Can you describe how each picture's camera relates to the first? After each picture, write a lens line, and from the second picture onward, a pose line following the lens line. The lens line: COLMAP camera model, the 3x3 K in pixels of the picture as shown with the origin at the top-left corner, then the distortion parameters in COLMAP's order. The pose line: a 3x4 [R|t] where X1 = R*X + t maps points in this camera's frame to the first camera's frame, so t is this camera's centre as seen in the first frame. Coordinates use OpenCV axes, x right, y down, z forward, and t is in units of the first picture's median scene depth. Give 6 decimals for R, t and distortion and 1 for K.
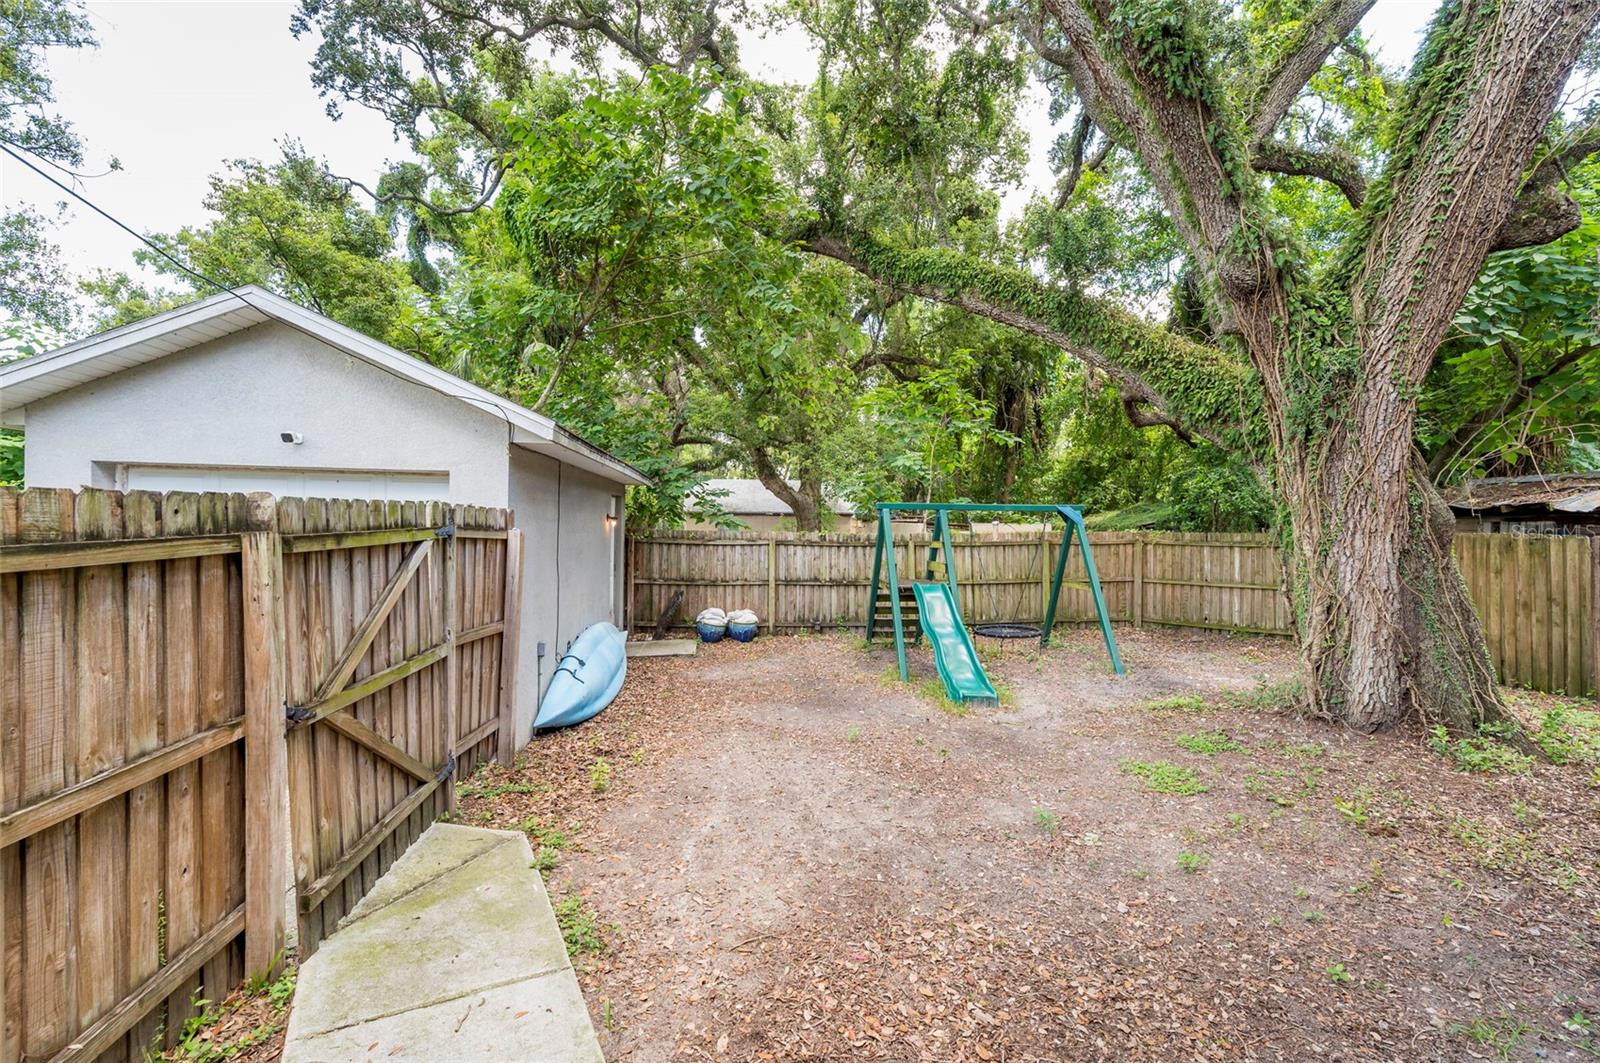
lens RADIAL K [[689.3, 0, 804.6], [0, 689.3, 531.0], [0, 0, 1]] dist [-0.002345, -0.000636]
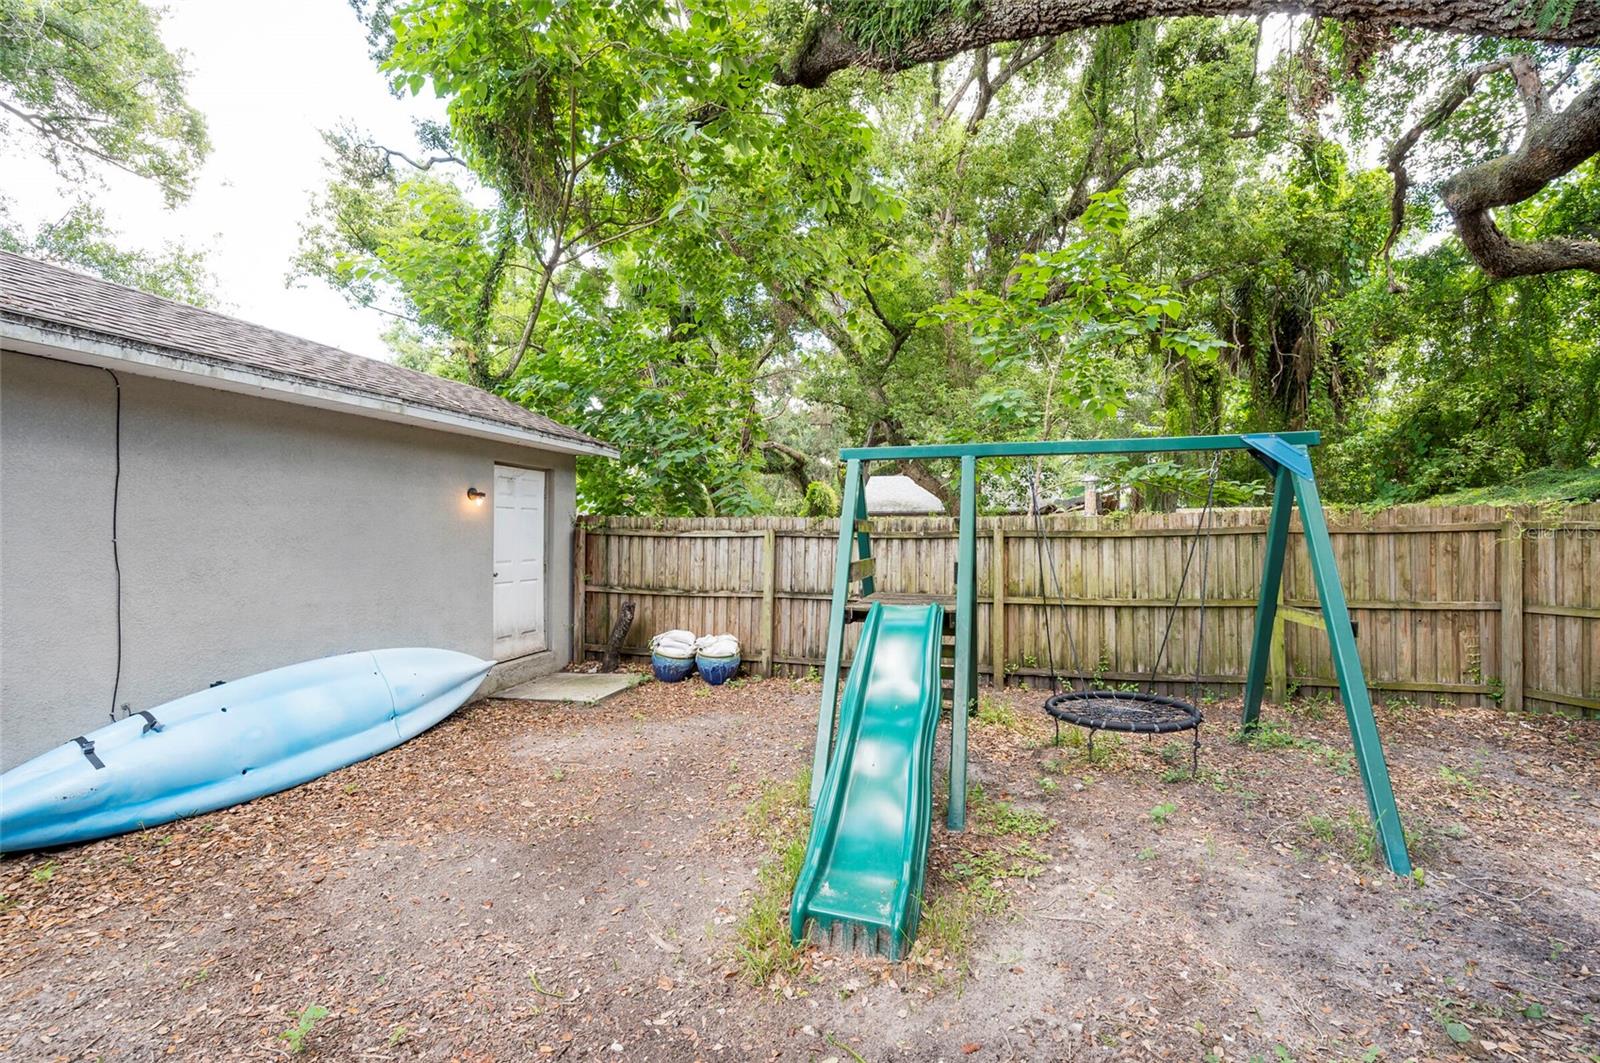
lens RADIAL K [[692.4, 0, 797.1], [0, 692.4, 535.7], [0, 0, 1]] dist [-0.001895, -0.000240]
pose [[0.923346, -0.008866, -0.383866, 0.239096], [0.005150, 0.999929, -0.010707, 0.027059], [0.383934, 0.007909, 0.923327, 0.421185]]
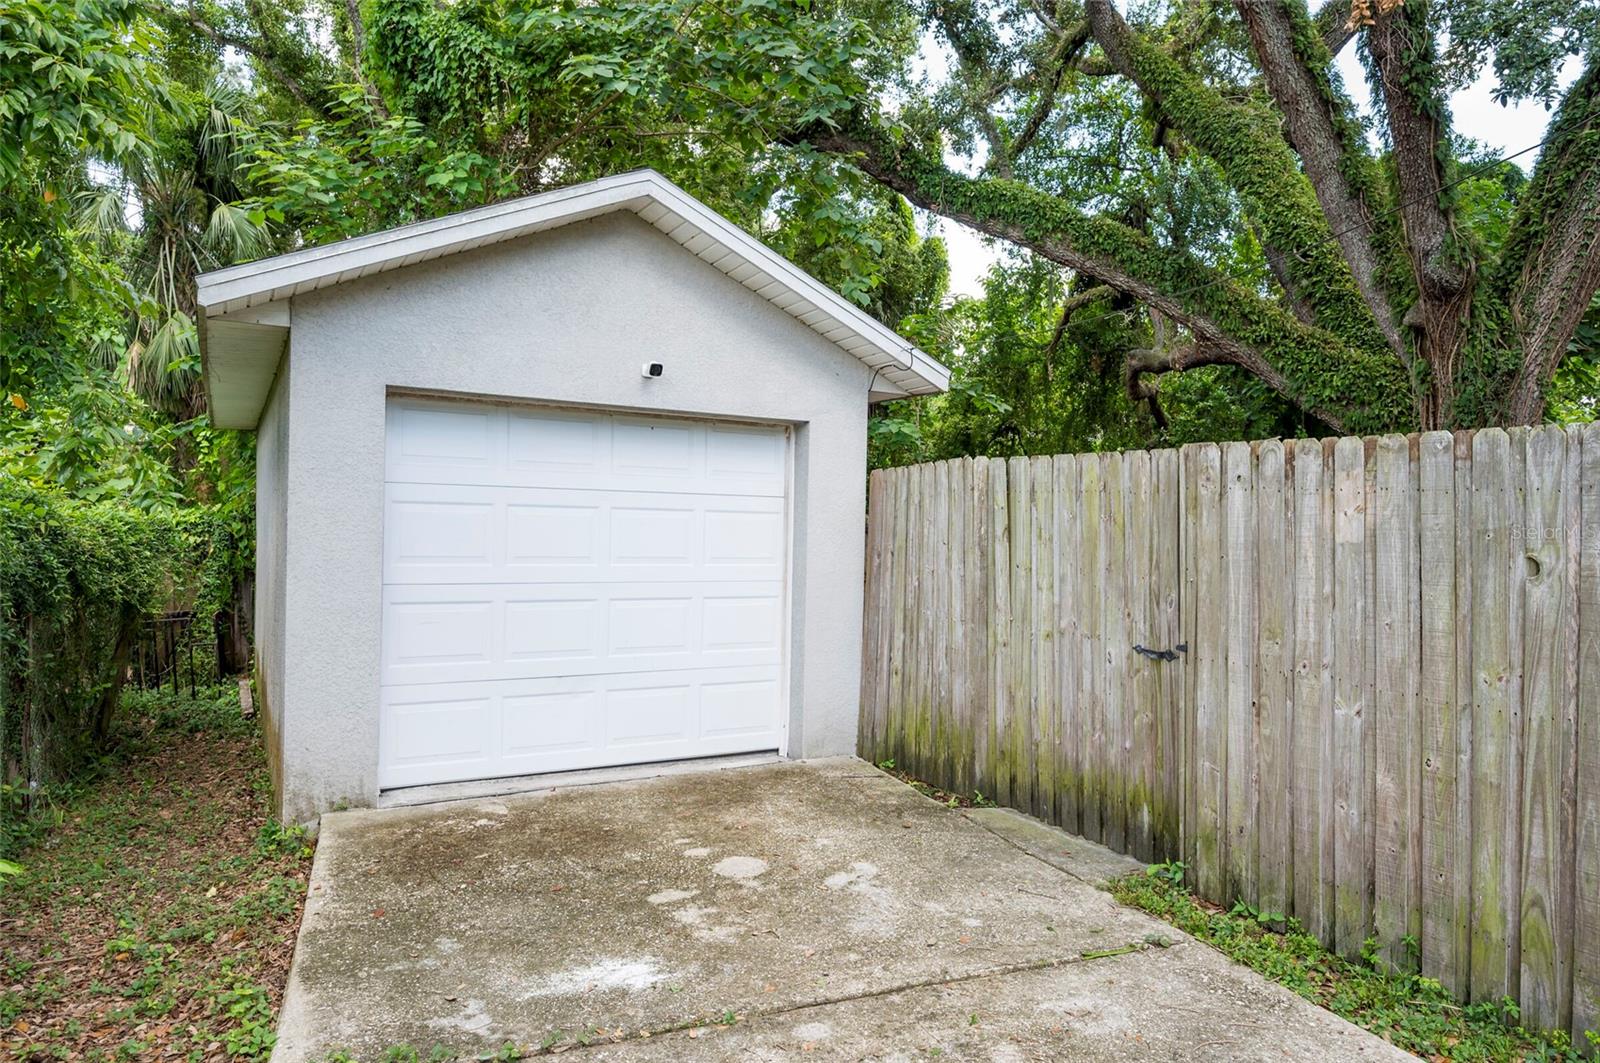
lens RADIAL K [[1031.2, 0, 800.0], [0, 1031.2, 531.5], [0, 0, 1]] dist [-0.004641, -0.005531]
pose [[0.916600, 0.001258, 0.399803, -0.480117], [-0.002854, 0.999990, 0.003397, 0.018751], [-0.399794, -0.004255, 0.916595, -0.057542]]
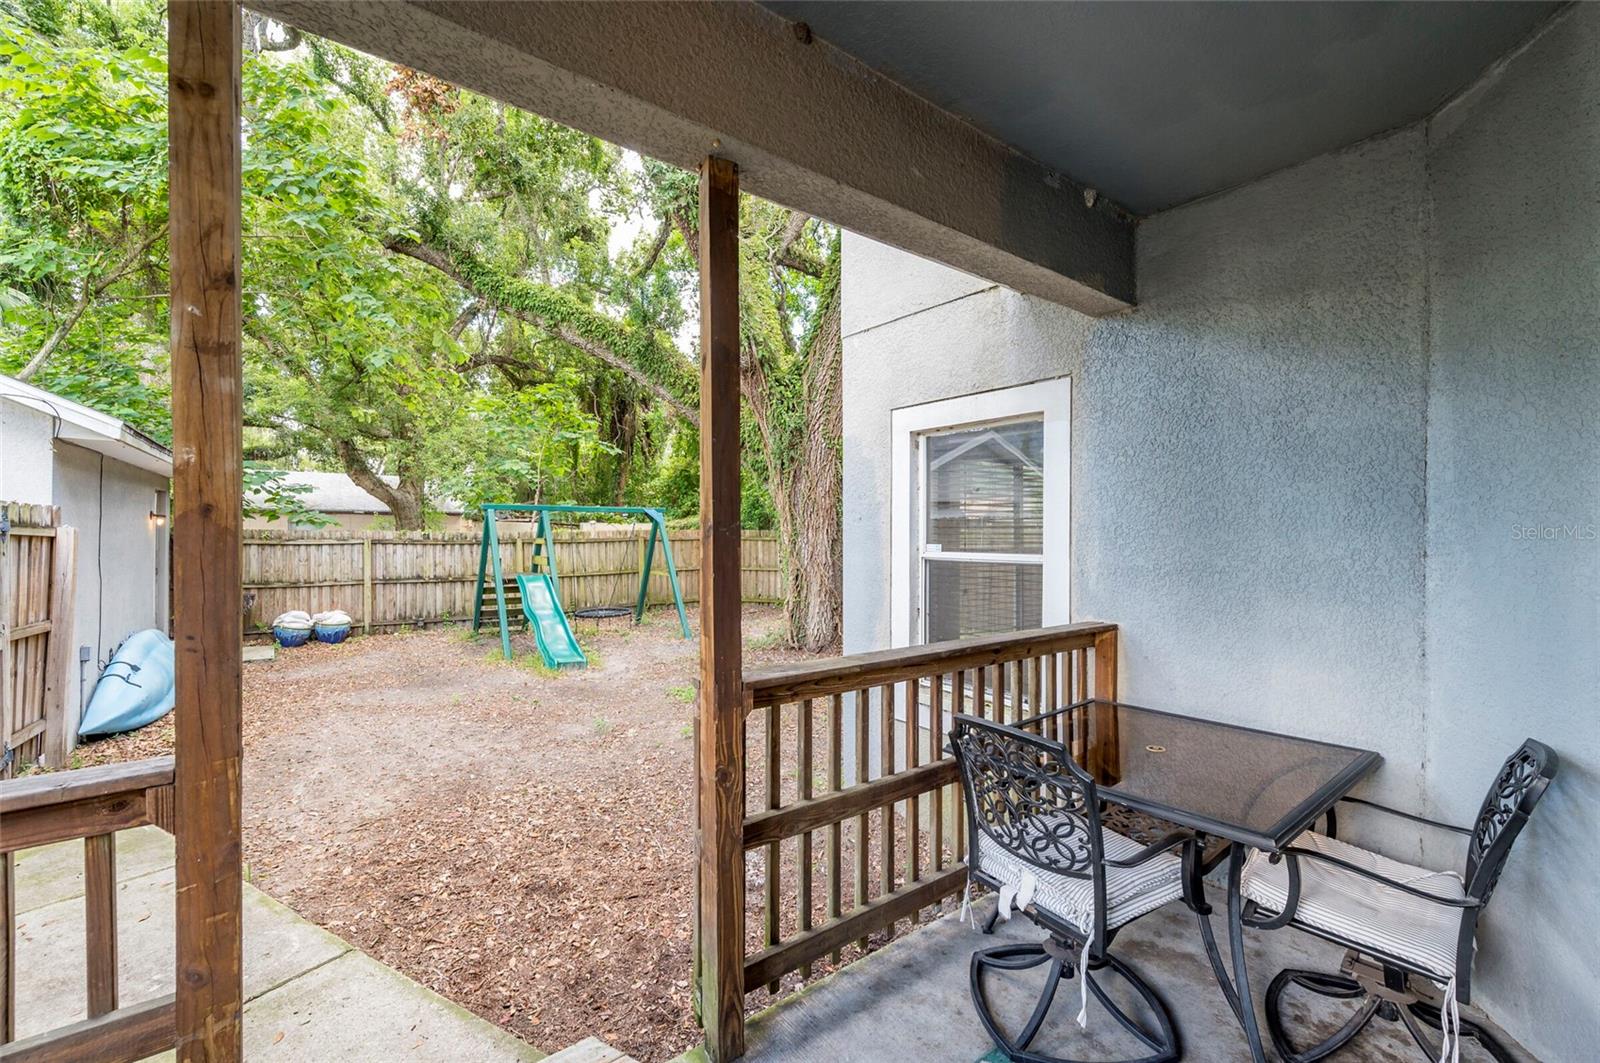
lens RADIAL K [[678.6, 0, 814.7], [0, 678.6, 535.0], [0, 0, 1]] dist [-0.004032, -0.000946]
pose [[0.855213, -0.007011, 0.518229, -0.001675], [0.004028, 0.999968, 0.006882, 0.003373], [-0.518261, -0.003799, 0.855214, -0.174575]]
